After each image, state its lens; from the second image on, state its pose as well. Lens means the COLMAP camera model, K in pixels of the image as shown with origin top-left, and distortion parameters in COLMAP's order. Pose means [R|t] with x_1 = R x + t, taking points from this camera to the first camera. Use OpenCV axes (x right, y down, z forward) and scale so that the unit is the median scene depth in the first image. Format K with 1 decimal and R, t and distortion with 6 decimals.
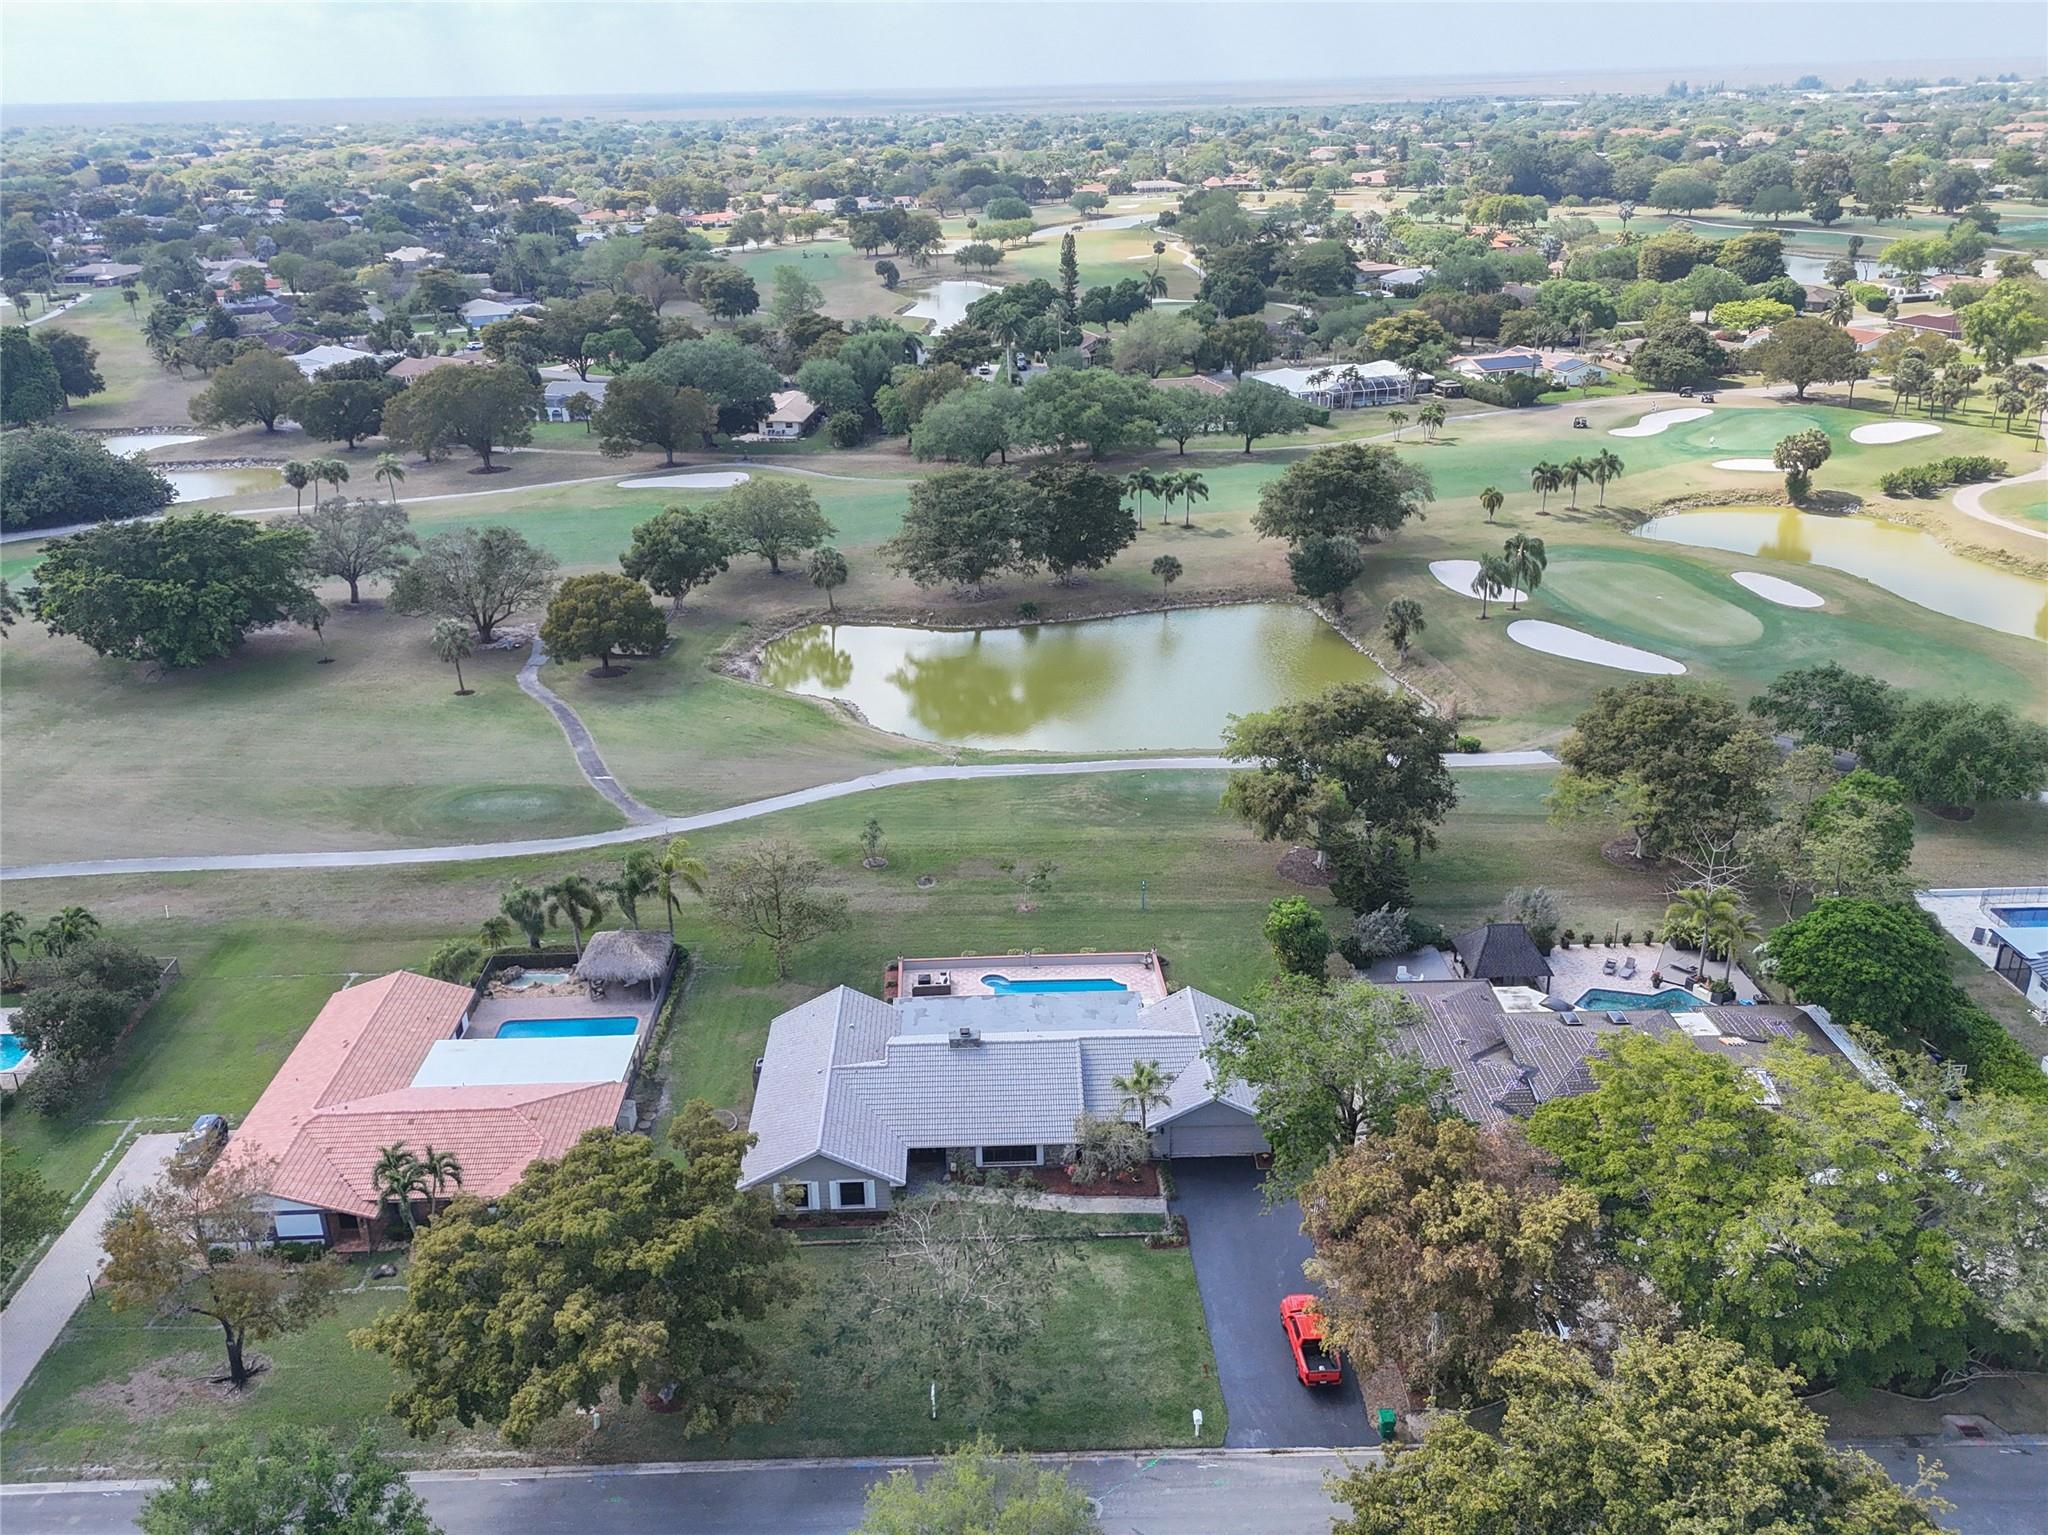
lens RADIAL K [[1478.8, 0, 1026.1], [0, 1478.8, 770.4], [0, 0, 1]] dist [0.054830, -0.040597]
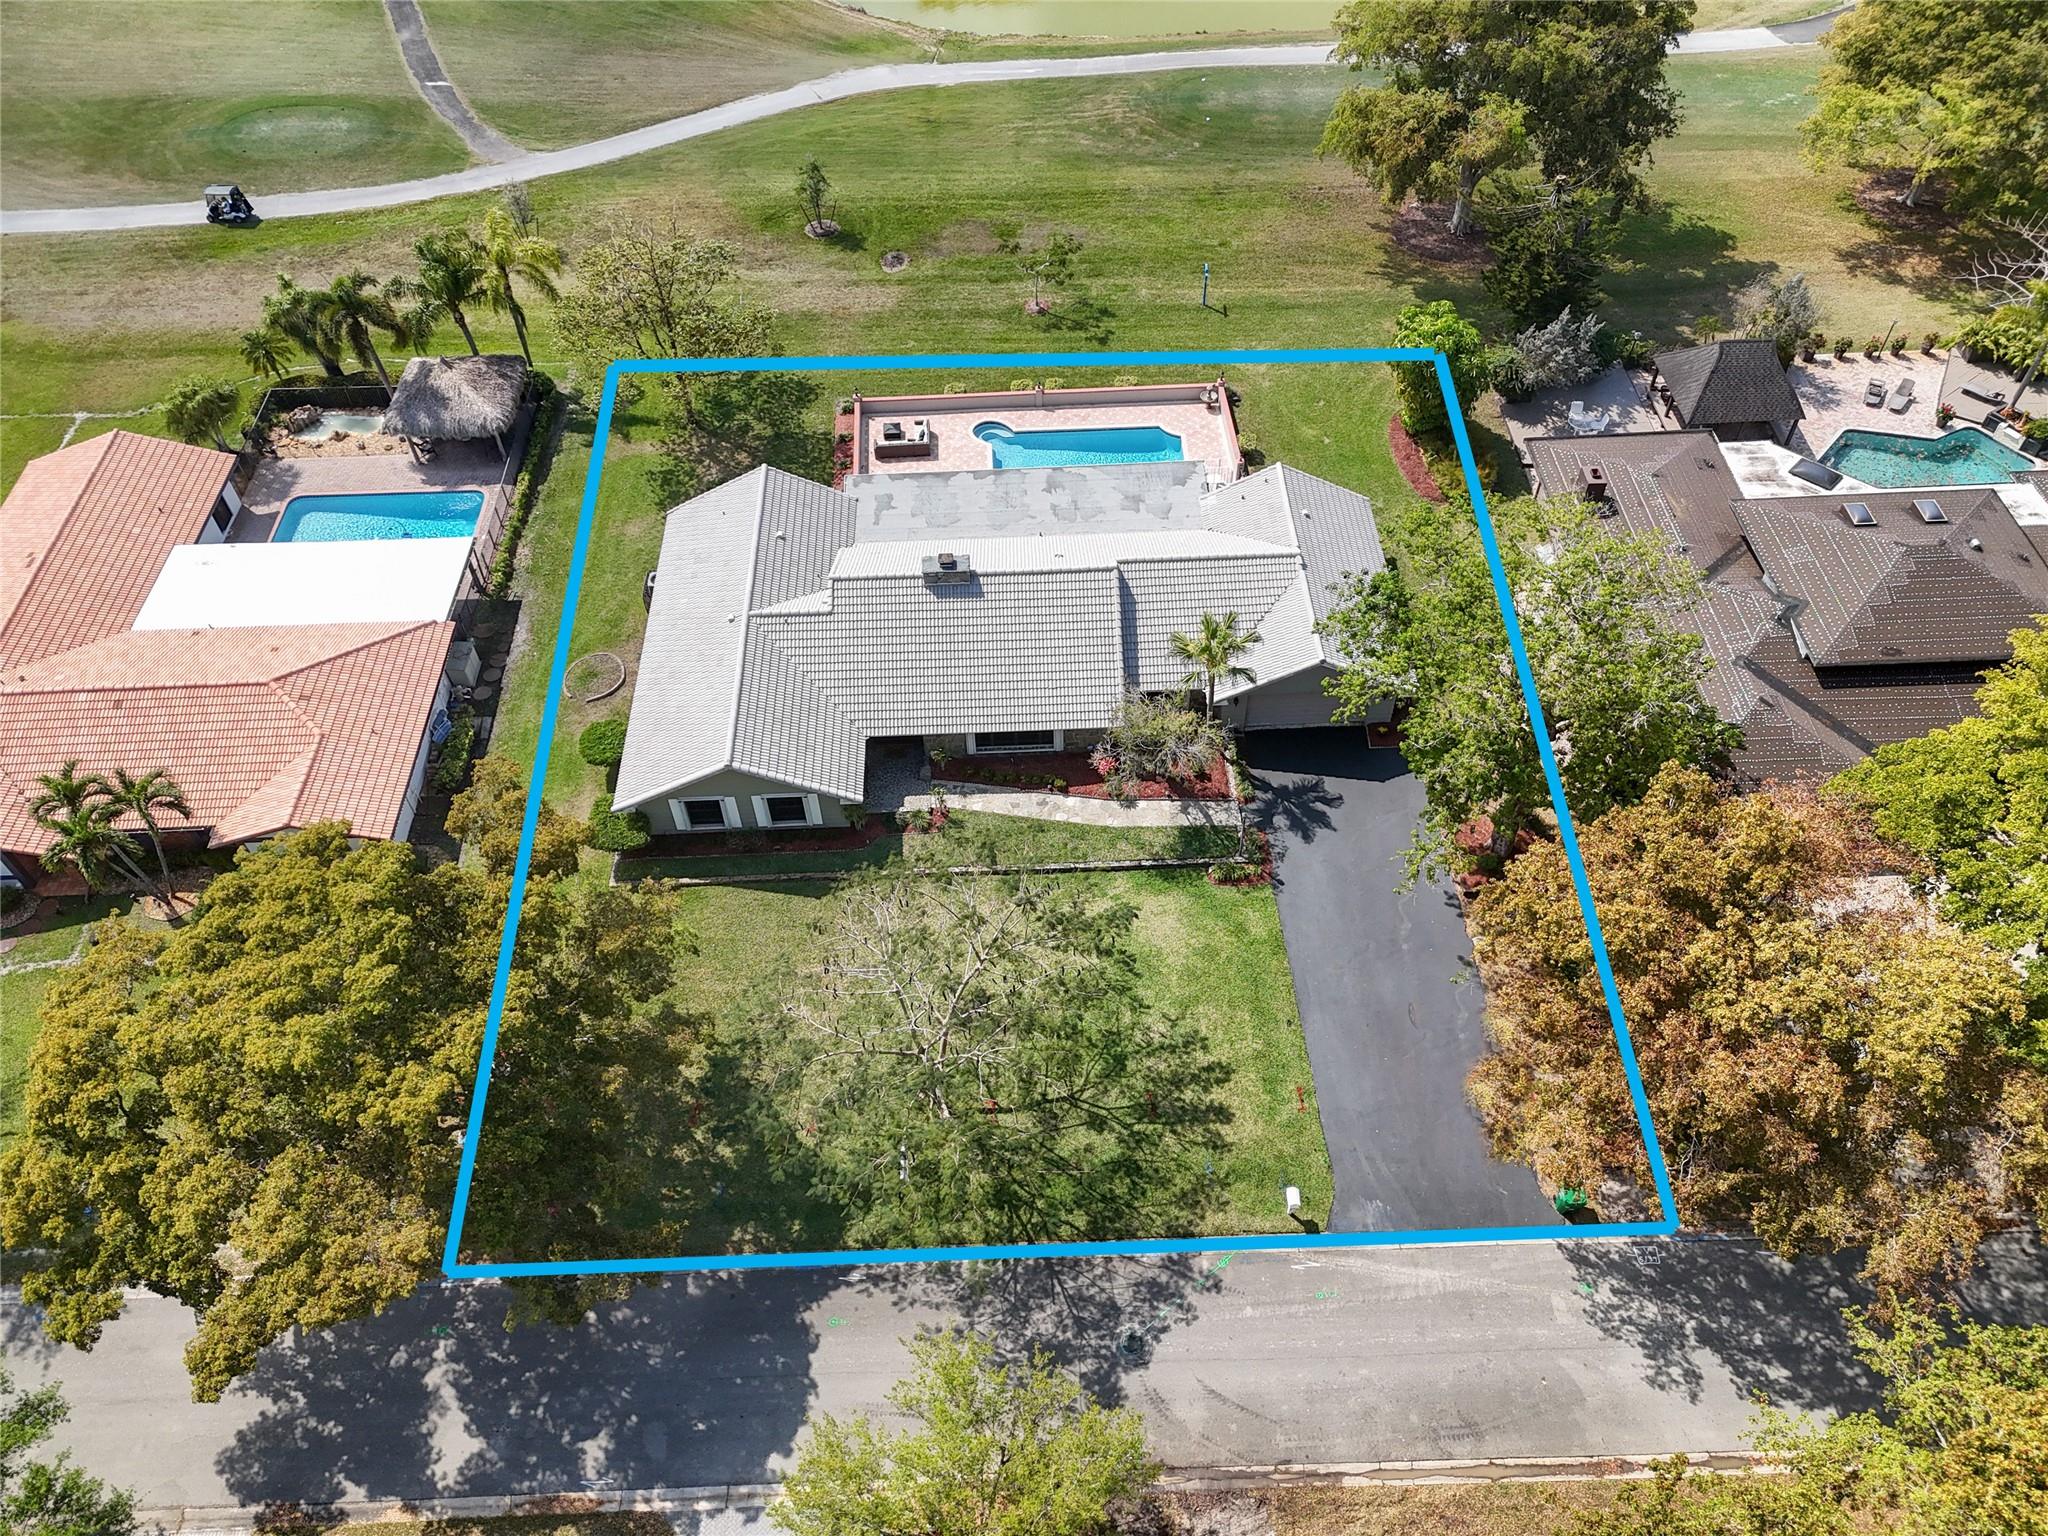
lens RADIAL K [[1478.8, 0, 1022.6], [0, 1478.8, 762.2], [0, 0, 1]] dist [0.054830, -0.040597]
pose [[0.999959, -0.002739, -0.008619, -0.001320], [0.006282, 0.895950, 0.444111, -0.028675], [0.006506, -0.444147, 0.895930, 0.298302]]
